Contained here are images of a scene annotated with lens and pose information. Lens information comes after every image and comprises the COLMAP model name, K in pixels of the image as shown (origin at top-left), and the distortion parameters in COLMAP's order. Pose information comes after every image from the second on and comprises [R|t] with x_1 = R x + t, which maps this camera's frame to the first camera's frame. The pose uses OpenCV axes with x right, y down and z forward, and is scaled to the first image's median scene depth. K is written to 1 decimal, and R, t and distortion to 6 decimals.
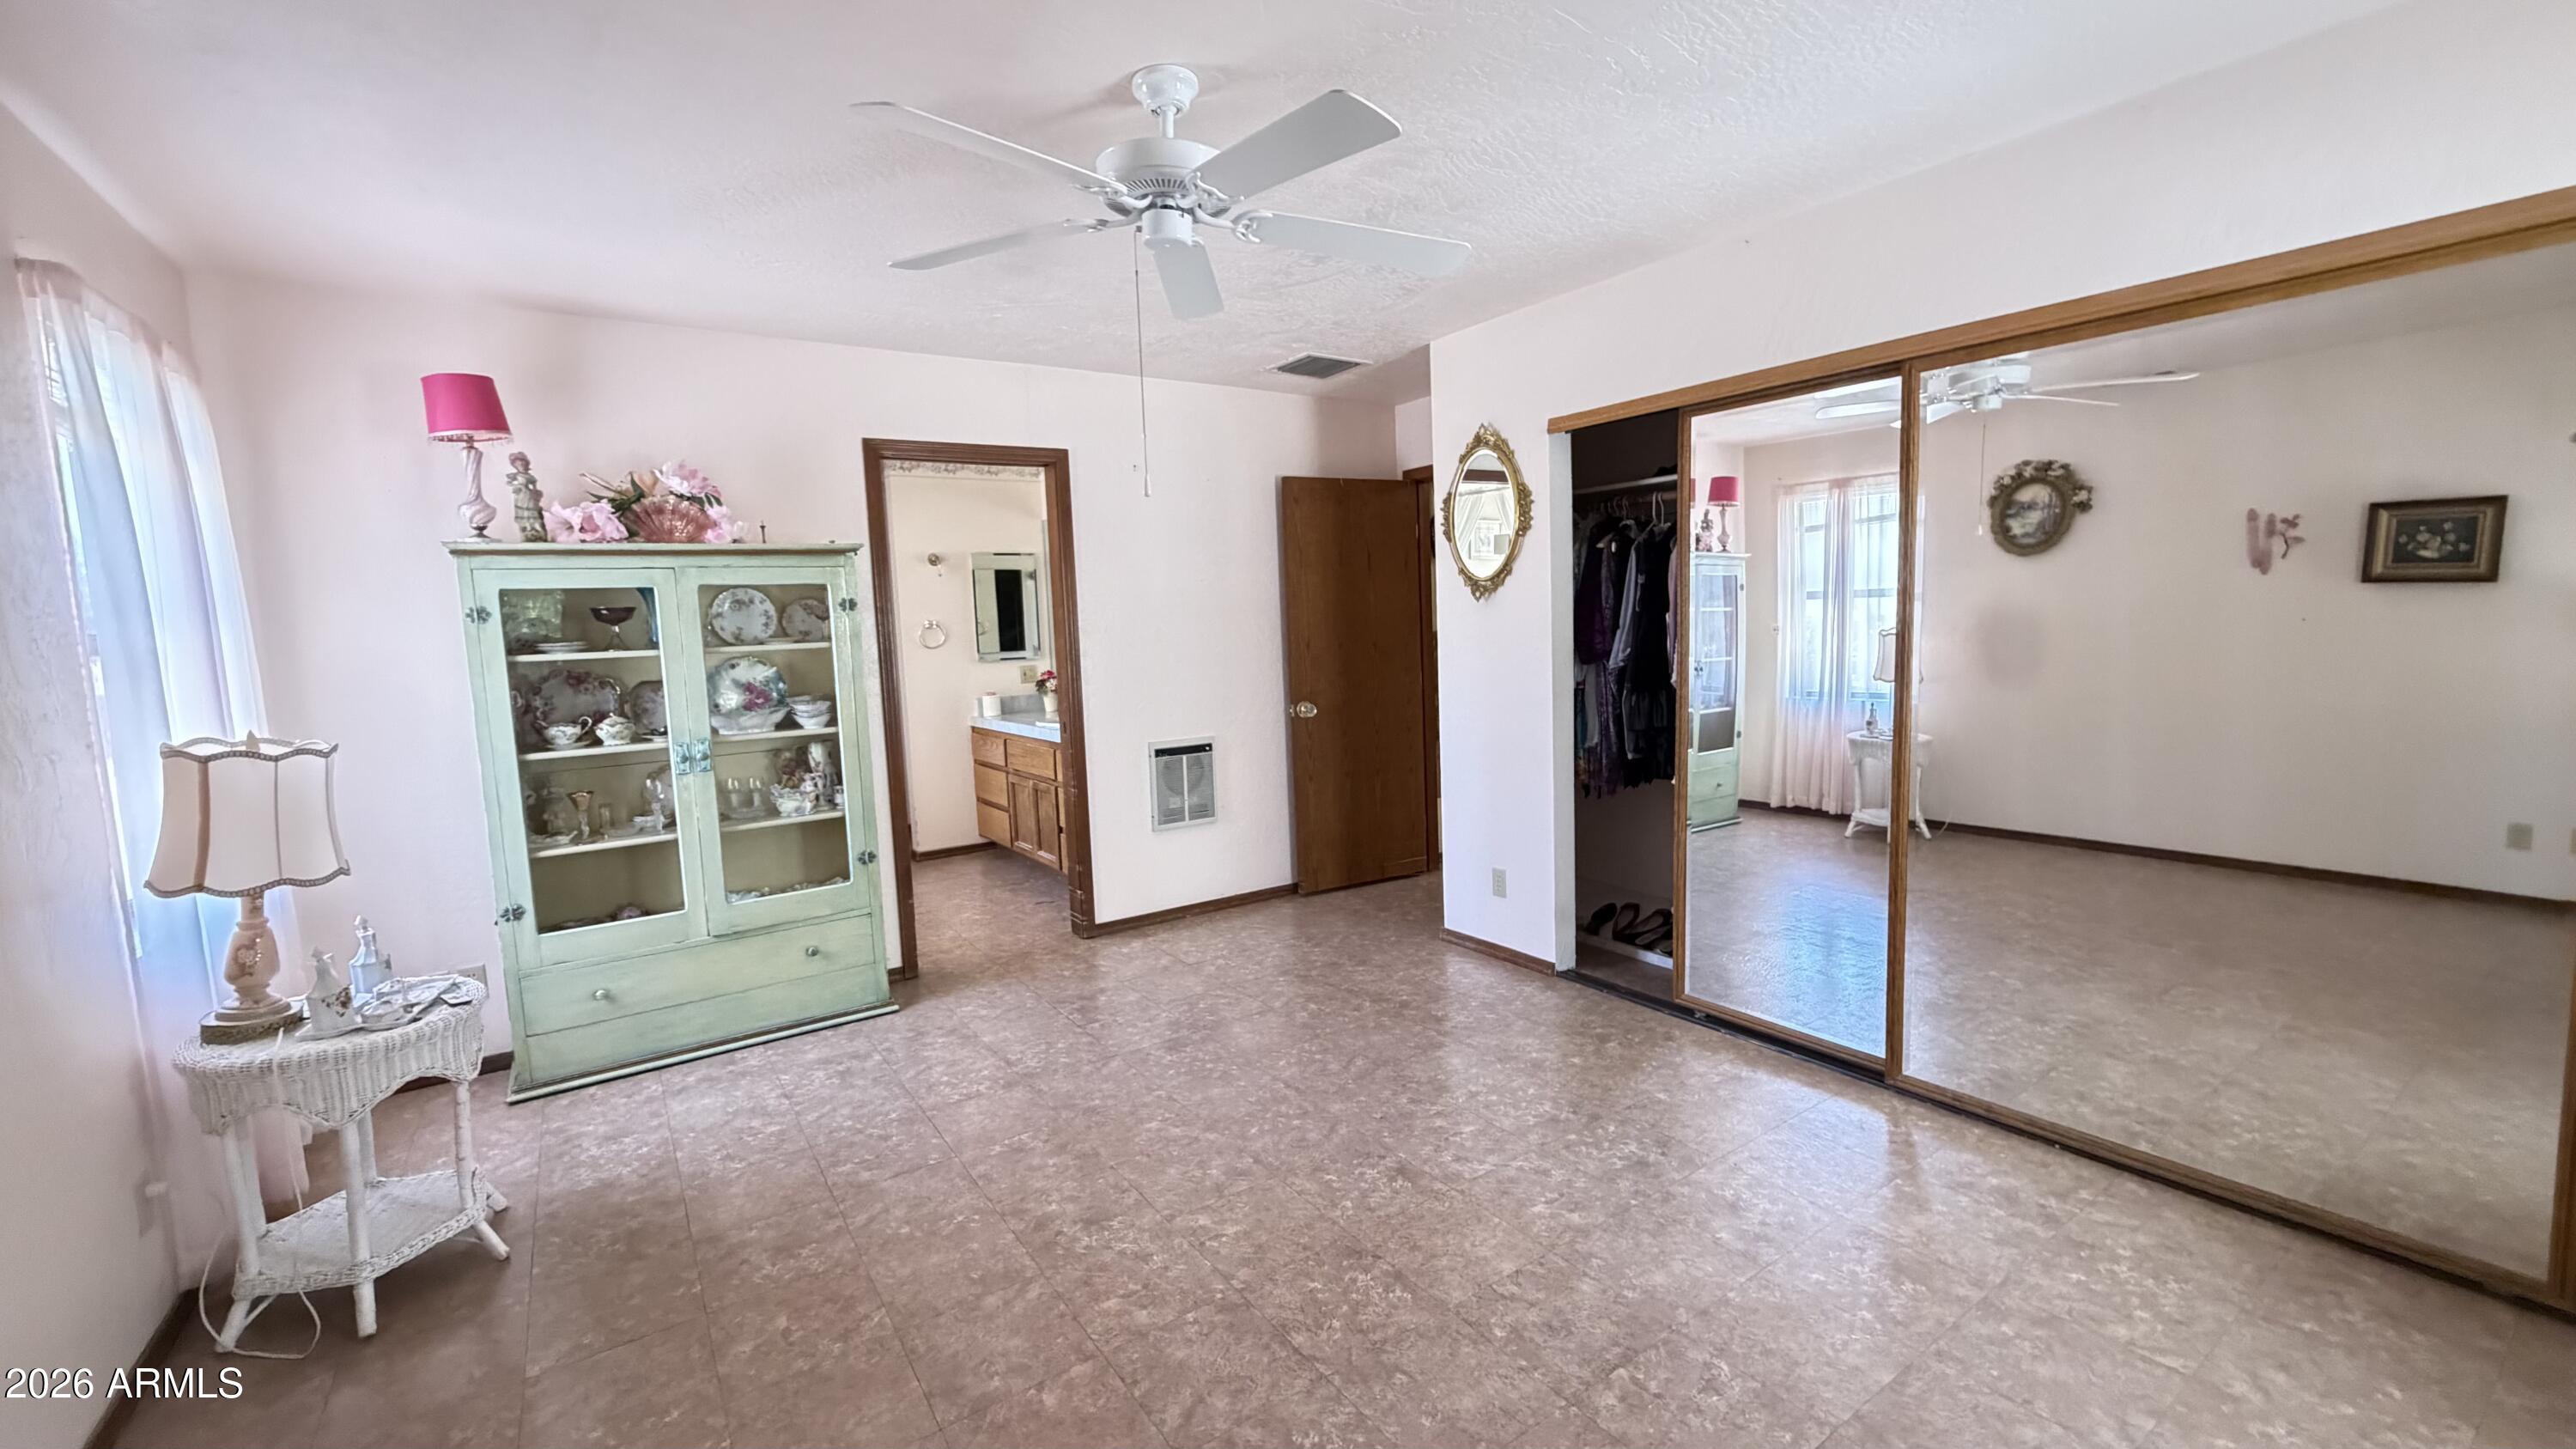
lens RADIAL K [[1032.6, 0, 1288.5], [0, 1032.6, 738.2], [0, 0, 1]] dist [-0.001404, 0.000097]
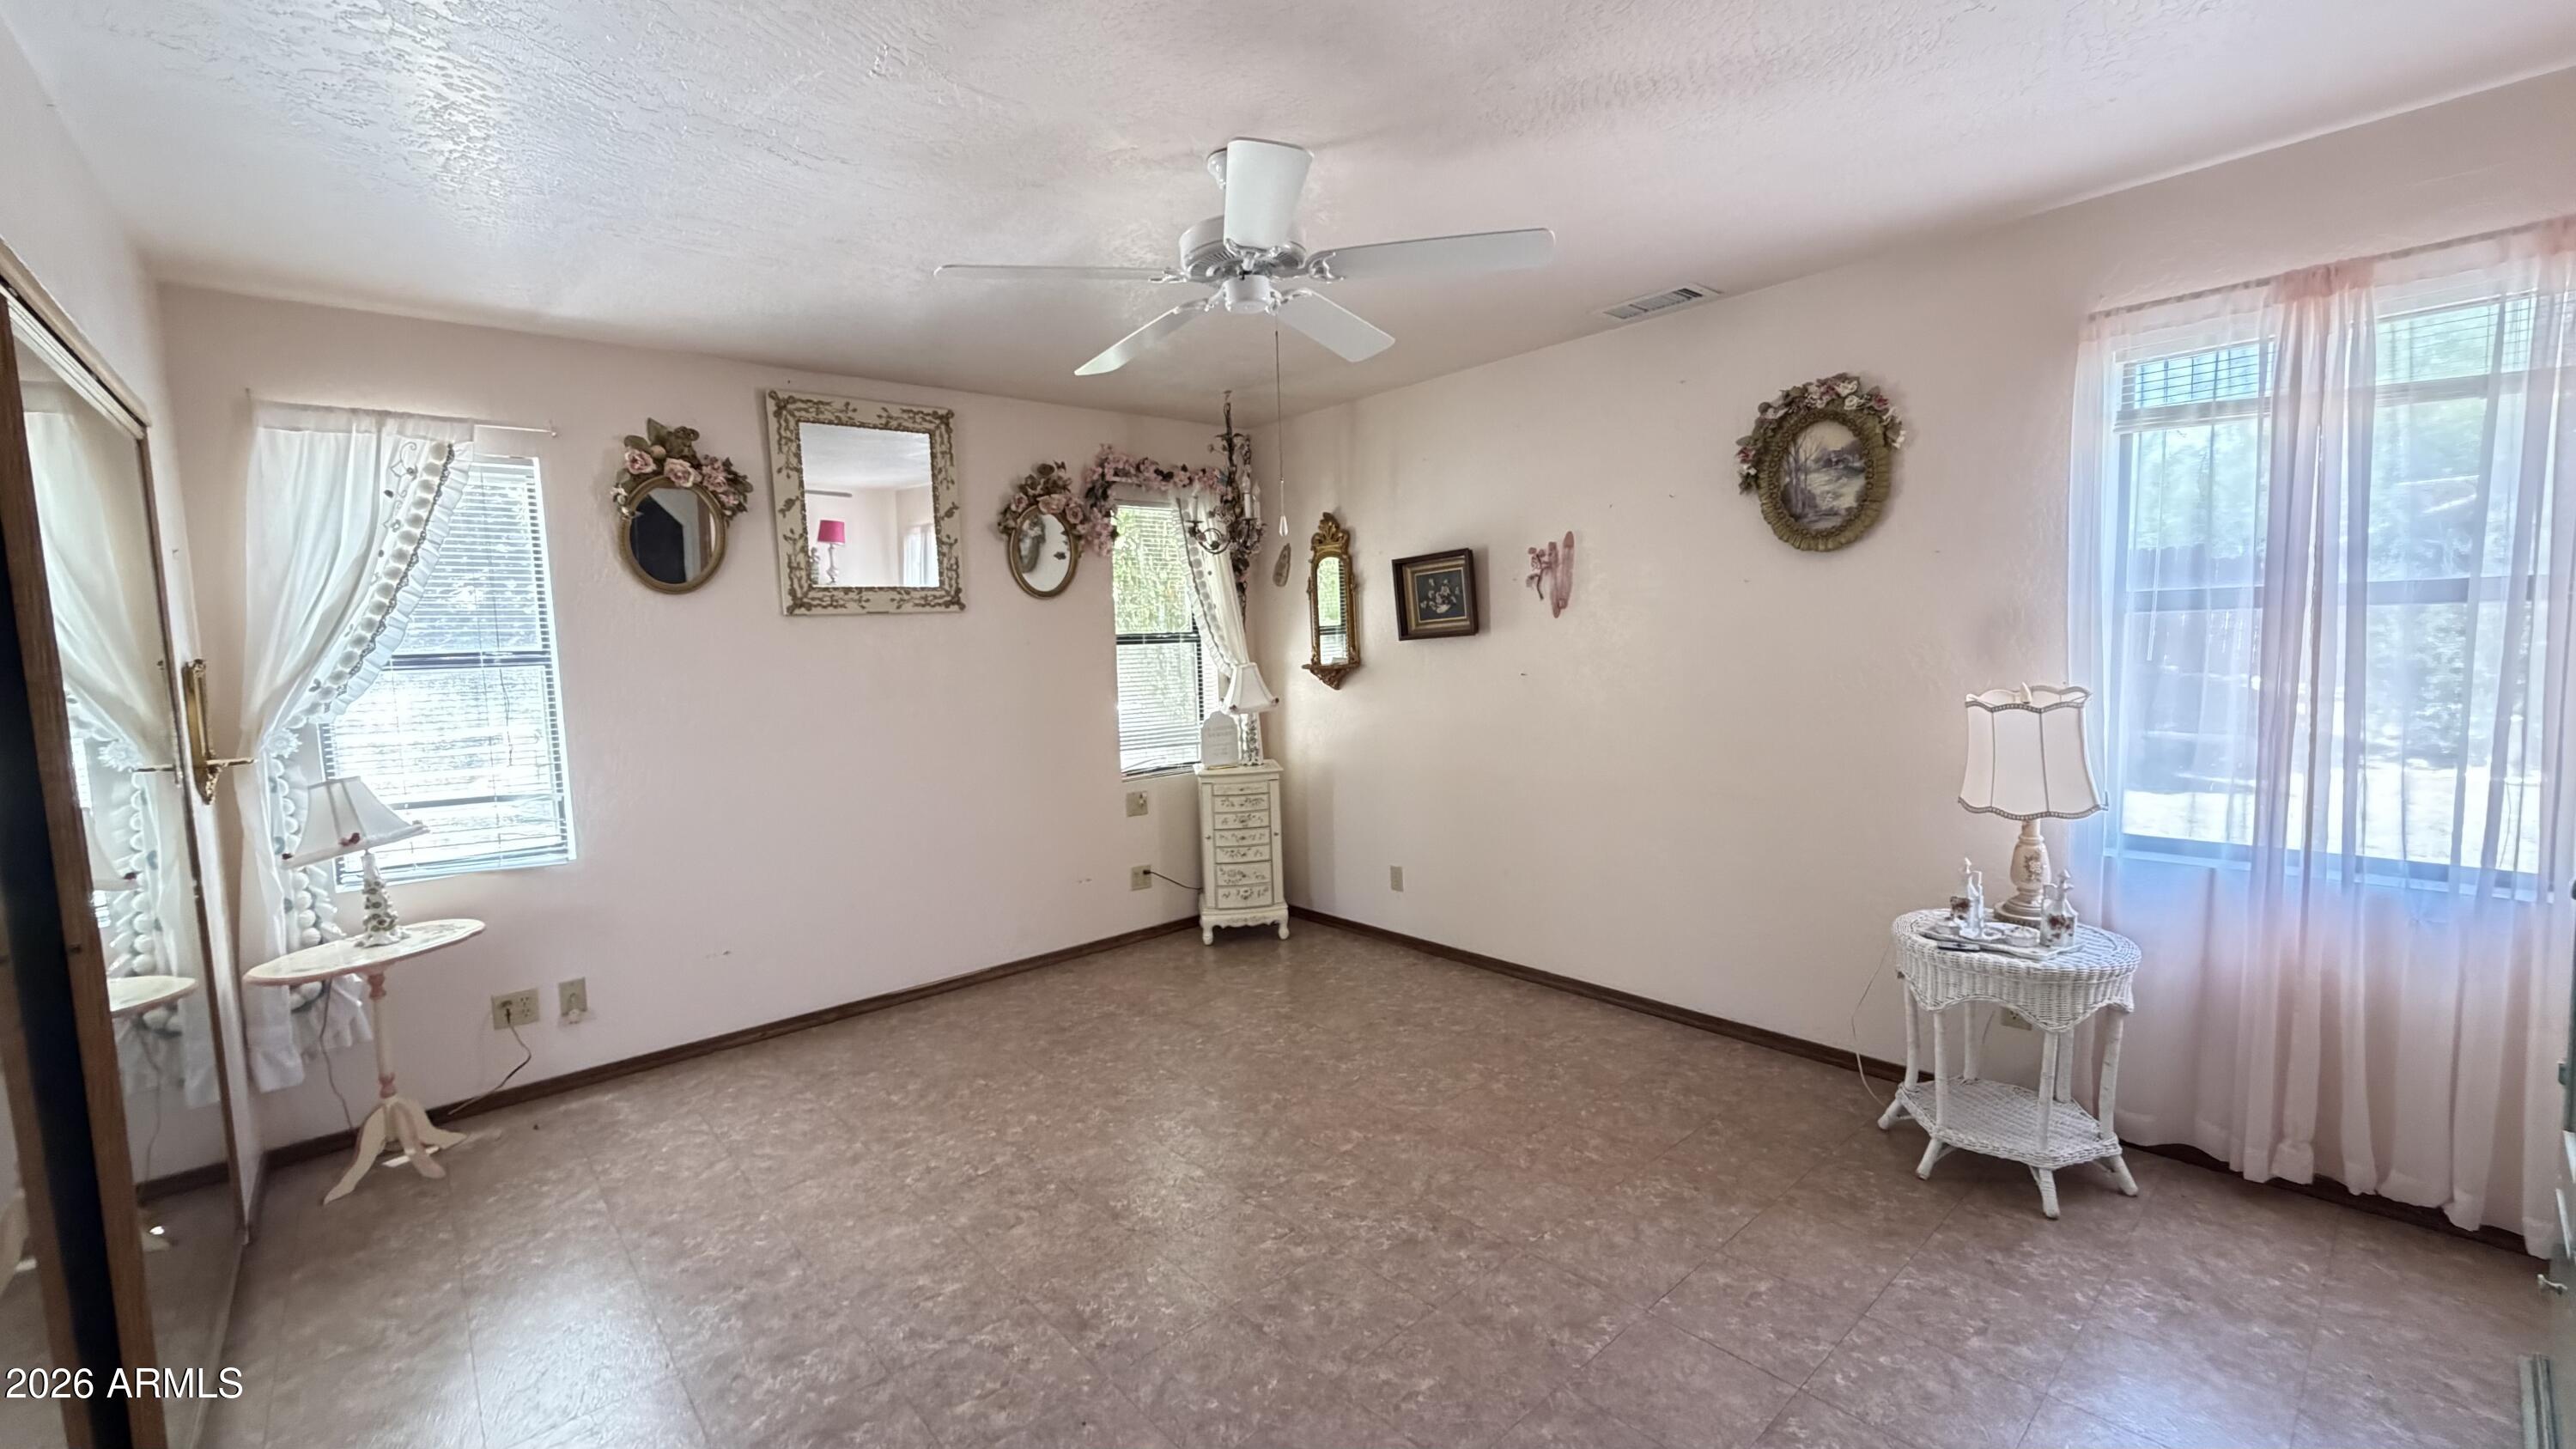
lens RADIAL K [[1032.6, 0, 1304.9], [0, 1032.6, 721.2], [0, 0, 1]] dist [-0.001404, 0.000097]
pose [[-0.988438, 0.081880, -0.127619, -0.002712], [0.055211, 0.978237, 0.200012, -0.239505], [0.141218, 0.190654, -0.971447, 1.918327]]
